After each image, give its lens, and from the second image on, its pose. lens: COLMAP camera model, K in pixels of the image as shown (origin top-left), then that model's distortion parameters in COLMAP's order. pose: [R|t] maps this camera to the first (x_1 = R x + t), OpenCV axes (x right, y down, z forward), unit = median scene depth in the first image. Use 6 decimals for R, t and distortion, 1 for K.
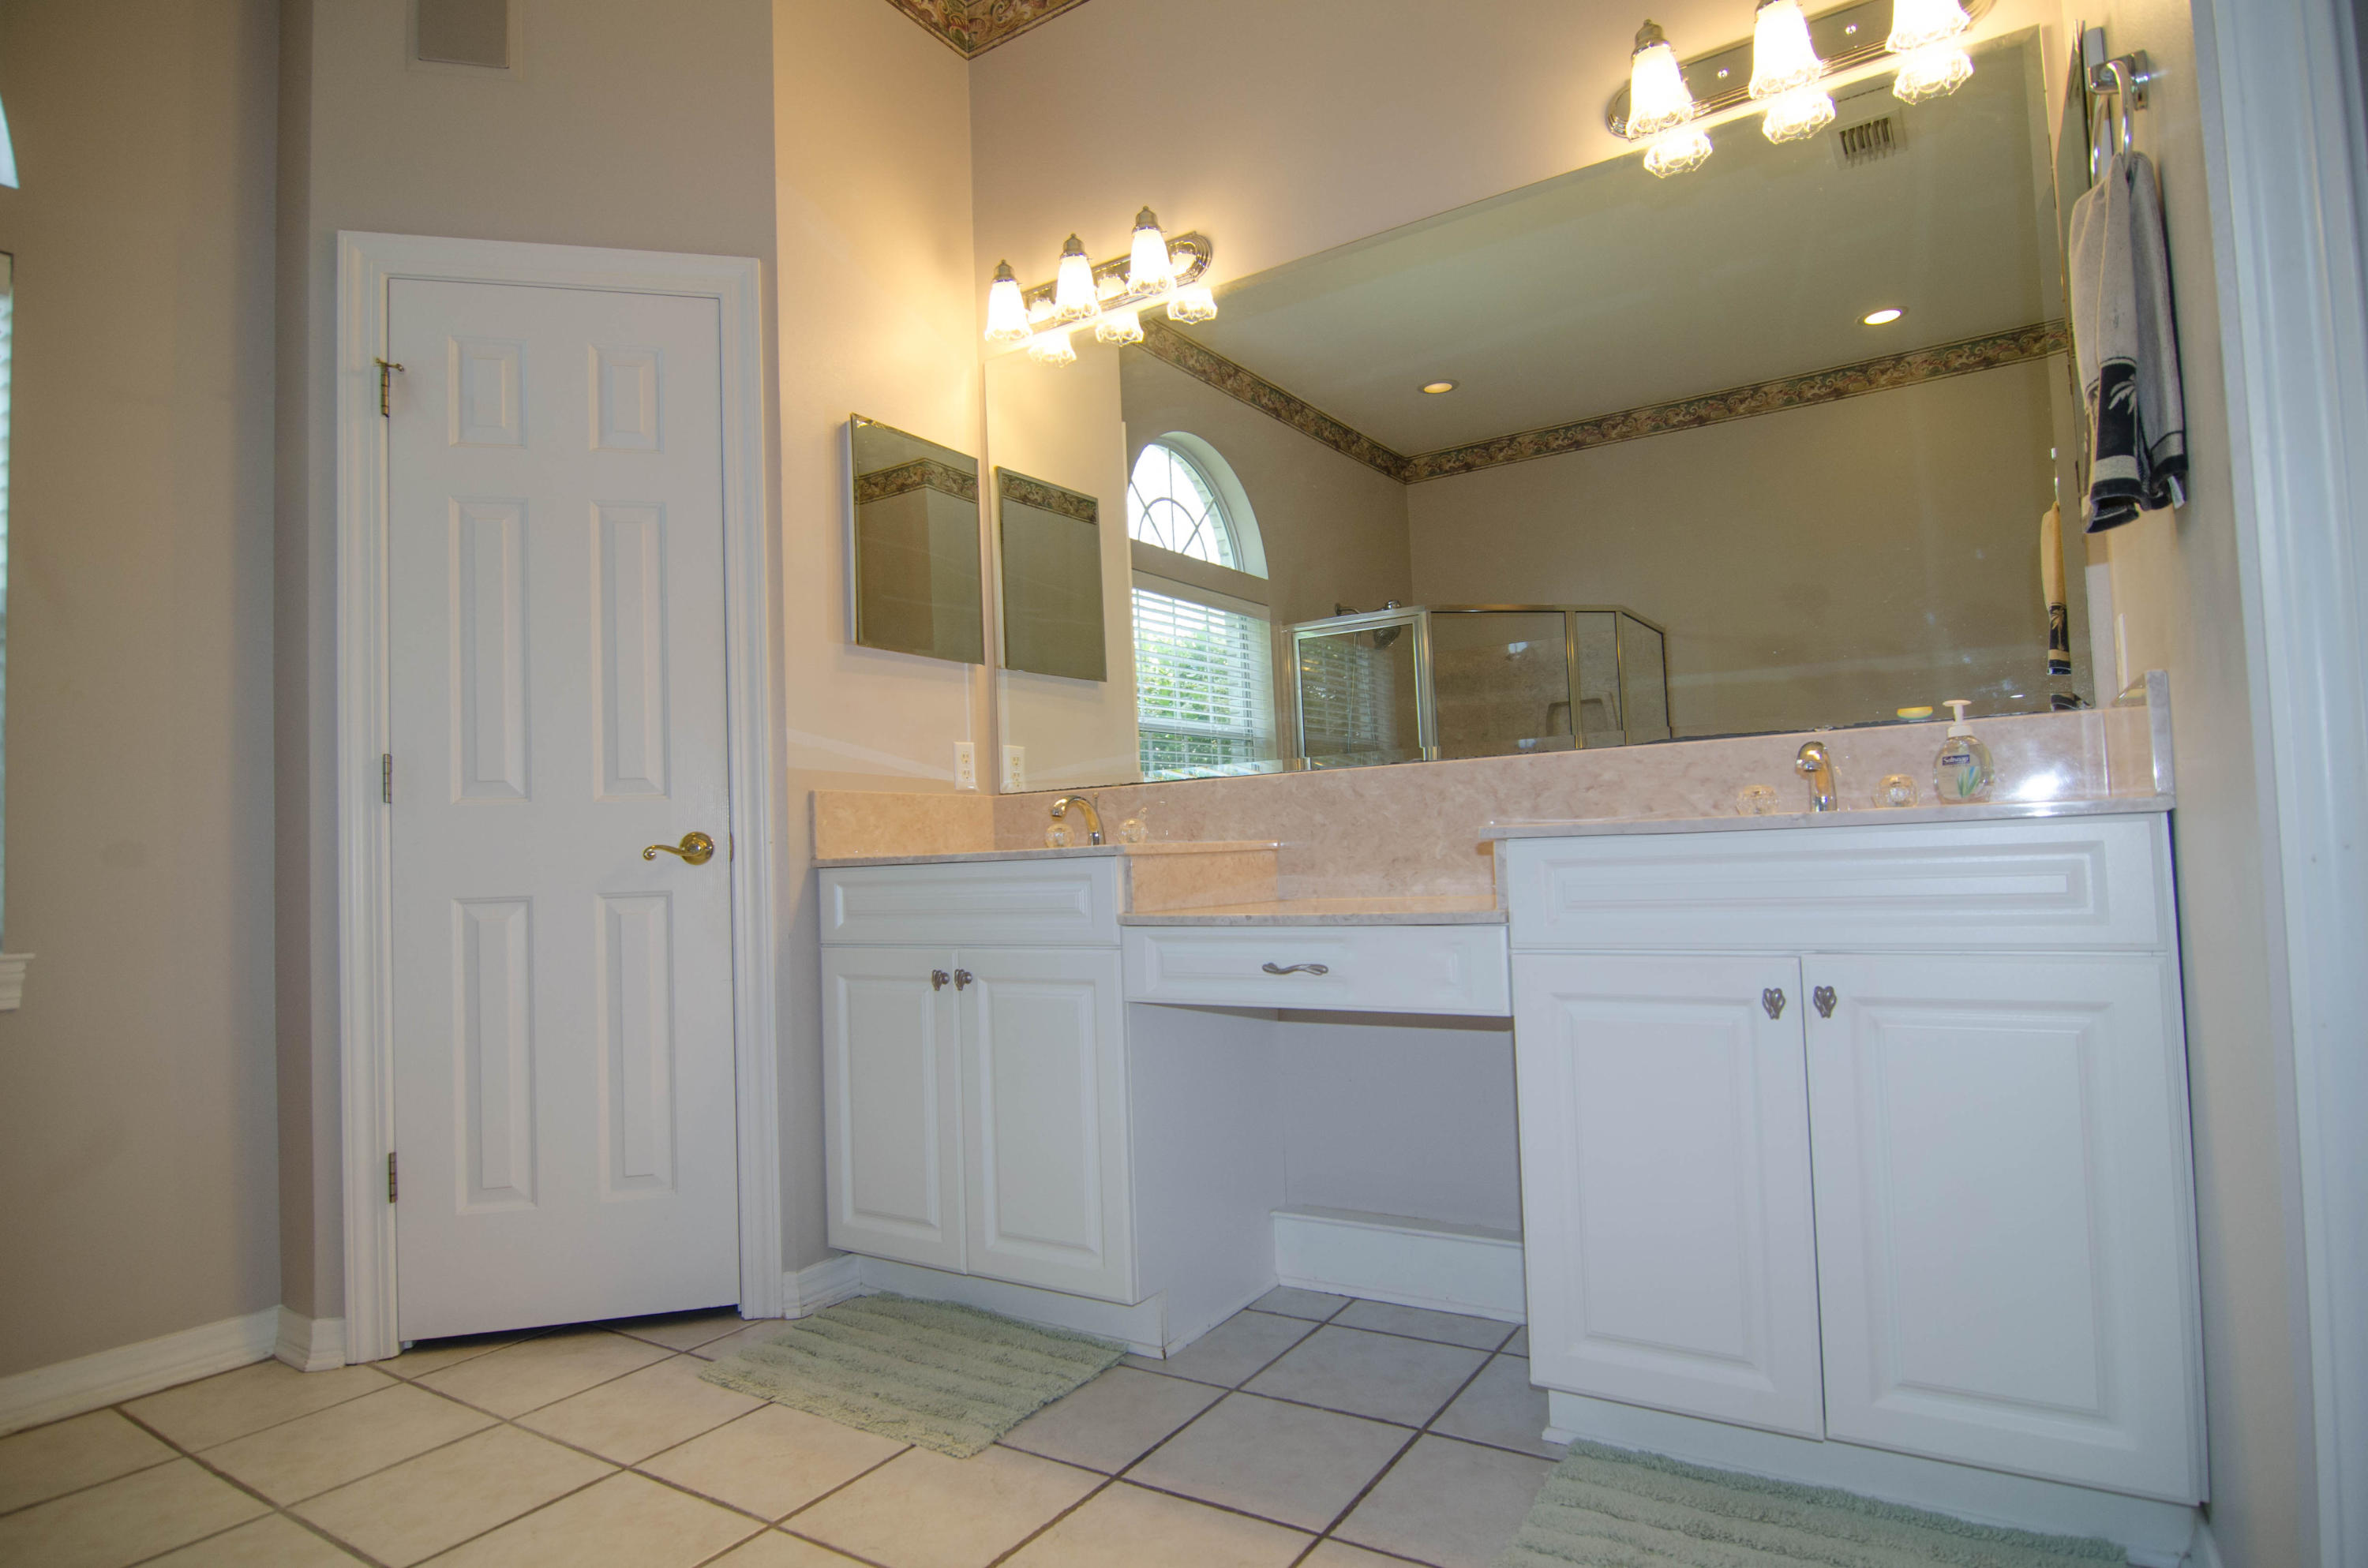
lens RADIAL K [[1267.9, 0, 1191.8], [0, 1267.9, 794.3], [0, 0, 1]] dist [-0.012259, -0.007186]
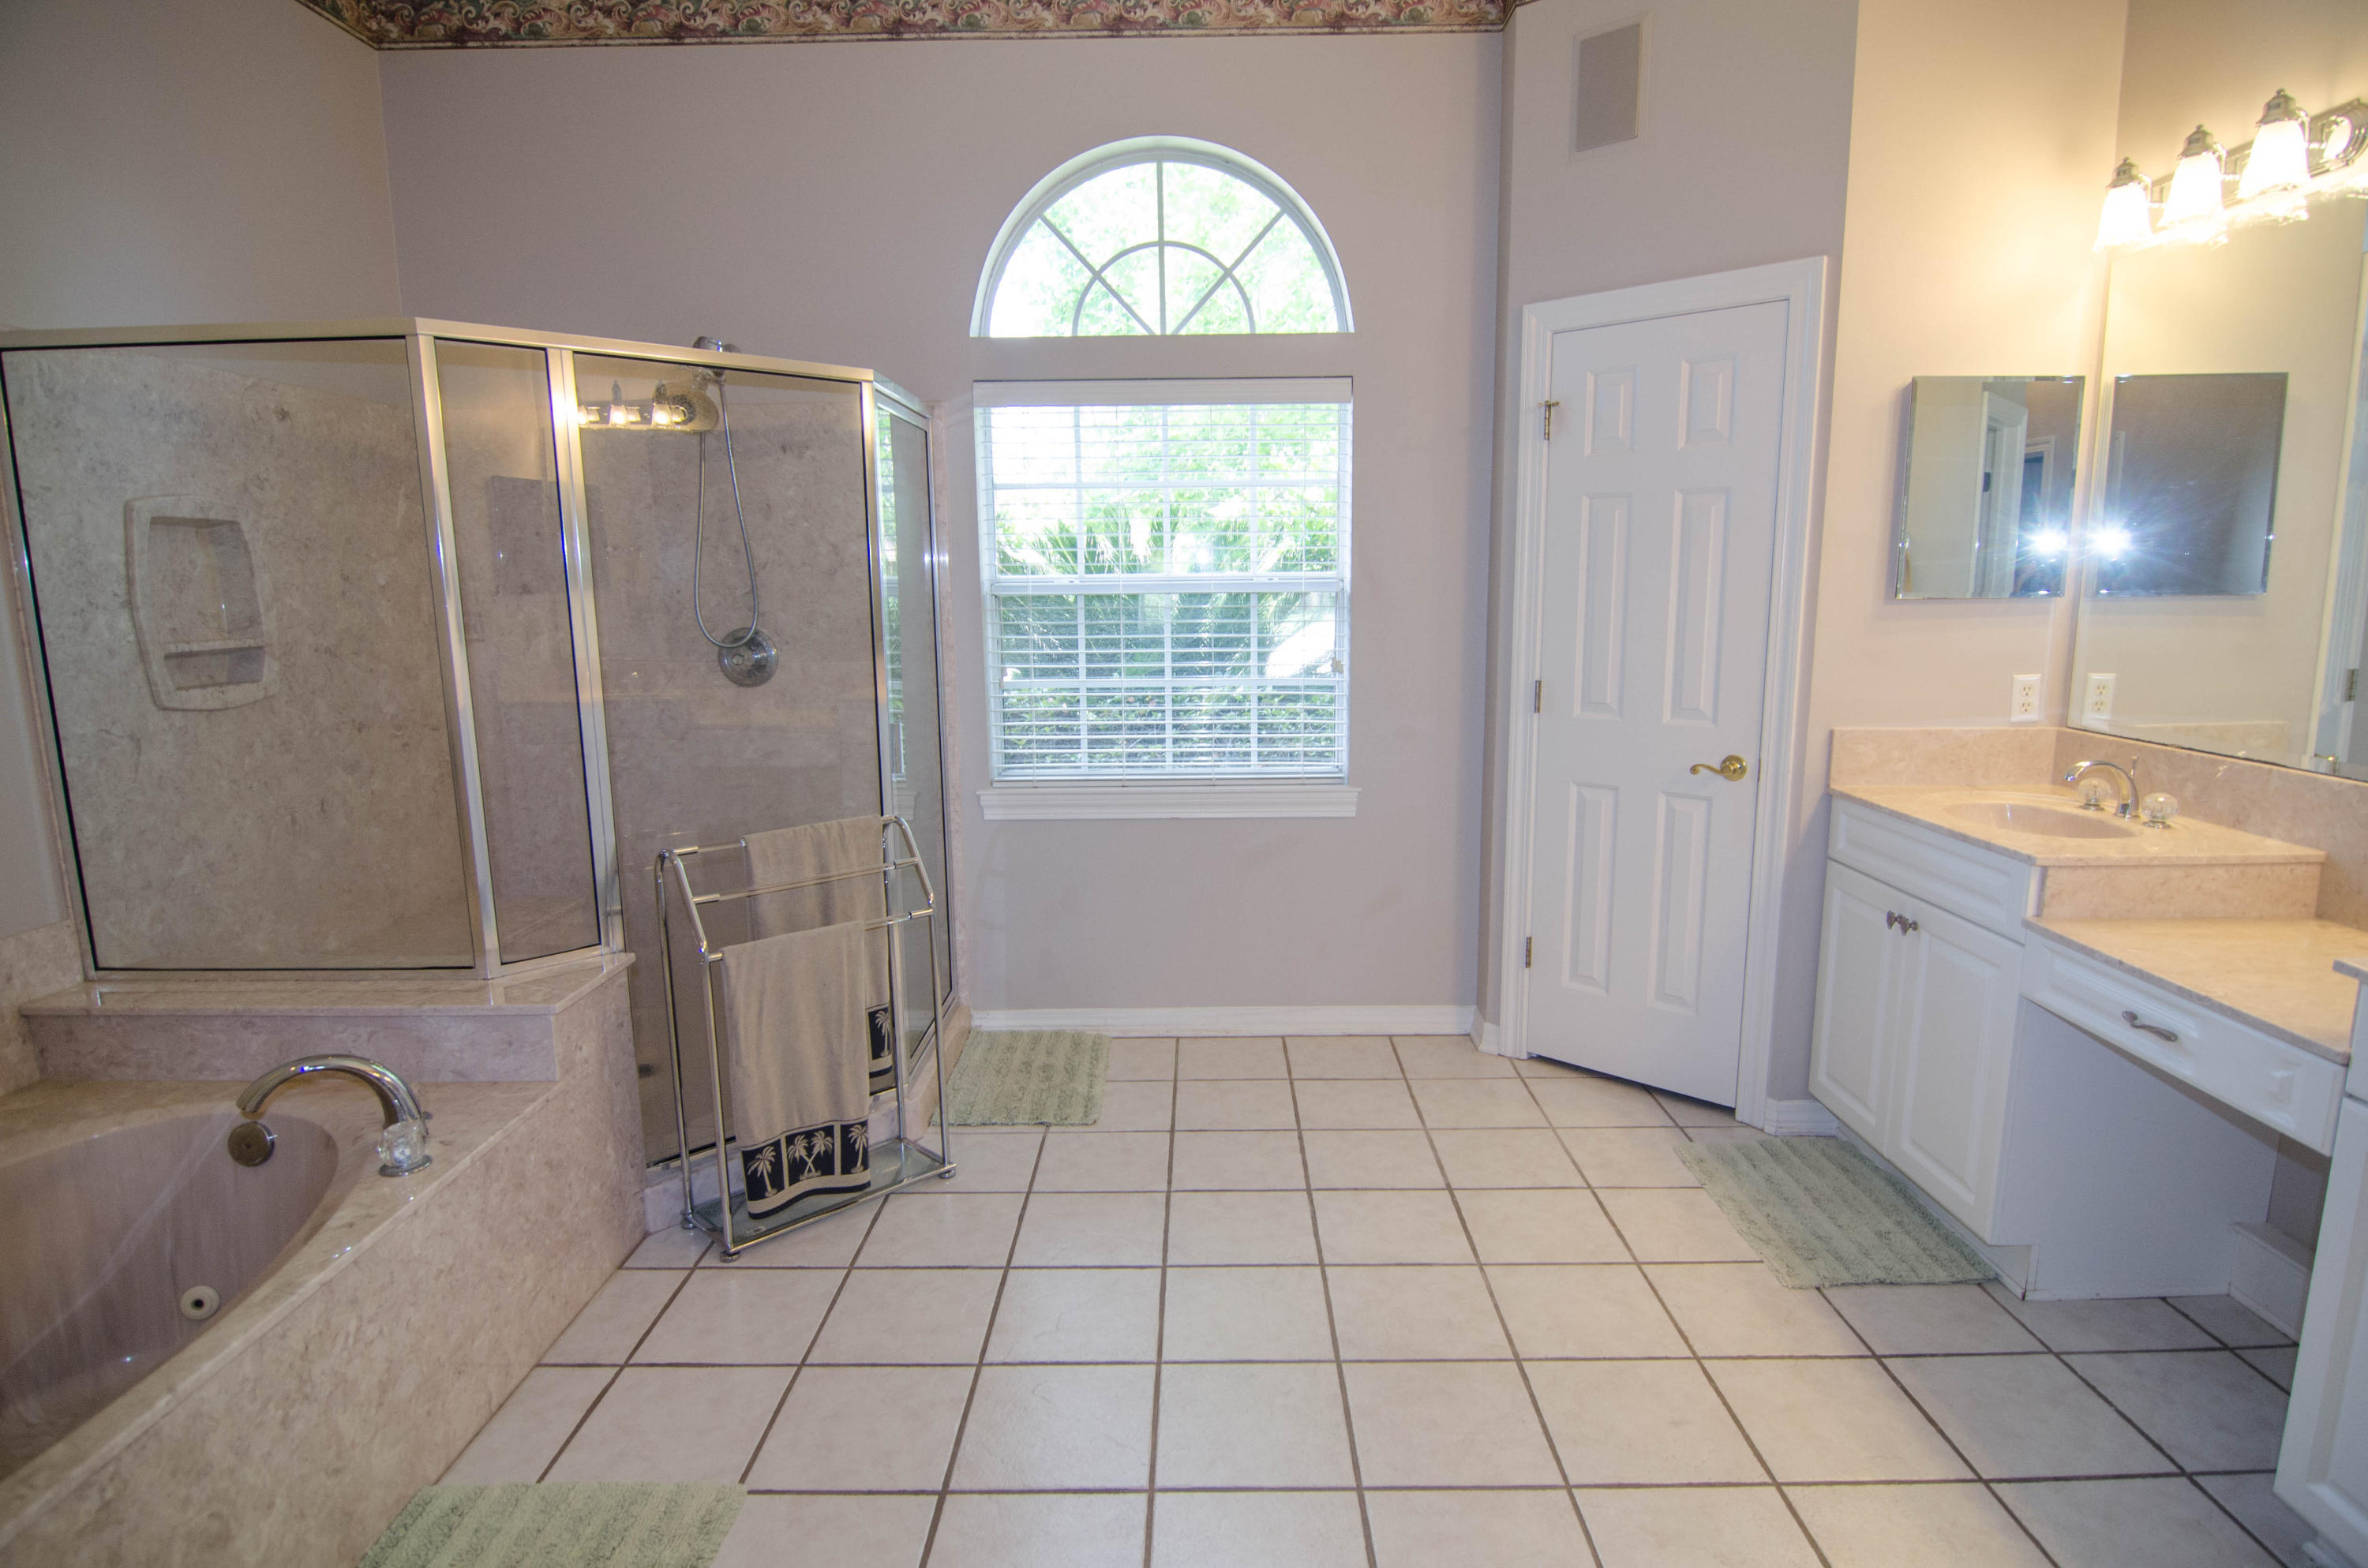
lens RADIAL K [[1267.9, 0, 1192.6], [0, 1267.9, 784.6], [0, 0, 1]] dist [-0.012259, -0.007186]
pose [[0.534273, 0.172274, -0.827571, 0.397255], [0.032670, 0.974073, 0.223863, -0.256703], [0.844681, -0.146641, 0.514792, -0.129682]]
